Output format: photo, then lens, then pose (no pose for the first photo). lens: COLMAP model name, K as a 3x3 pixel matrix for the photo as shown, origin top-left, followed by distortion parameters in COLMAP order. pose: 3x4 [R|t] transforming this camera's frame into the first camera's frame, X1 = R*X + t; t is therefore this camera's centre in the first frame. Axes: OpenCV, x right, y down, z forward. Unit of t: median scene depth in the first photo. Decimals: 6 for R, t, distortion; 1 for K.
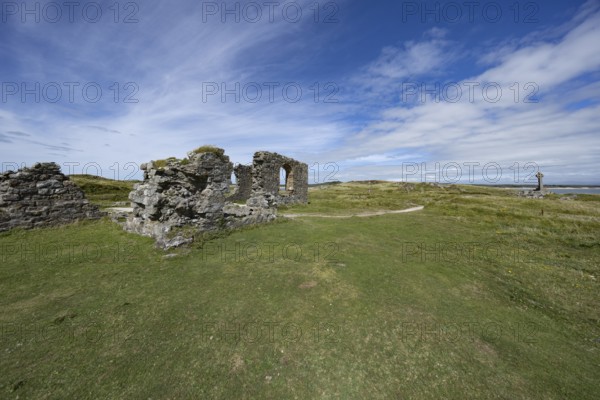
lens RADIAL K [[436.7, 0, 300.0], [0, 436.7, 200.0], [0, 0, 1]] dist [-0.001754, 0.001129]
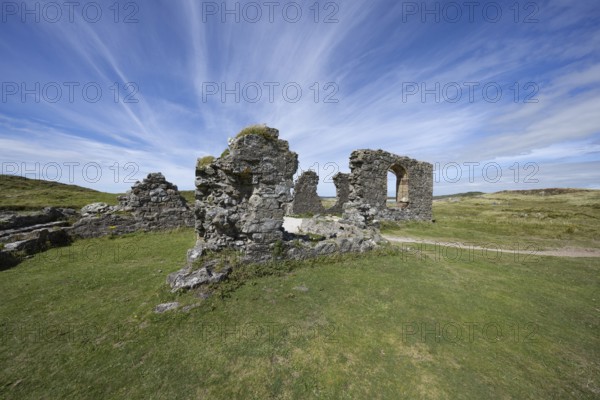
lens RADIAL K [[231.8, 0, 282.6], [0, 231.8, 193.6], [0, 0, 1]] dist [-0.010597, 0.000102]
pose [[0.872786, -0.003654, -0.488089, -0.011236], [-0.032042, 0.997386, -0.064763, -0.006006], [0.487050, 0.072164, 0.870388, 0.634614]]
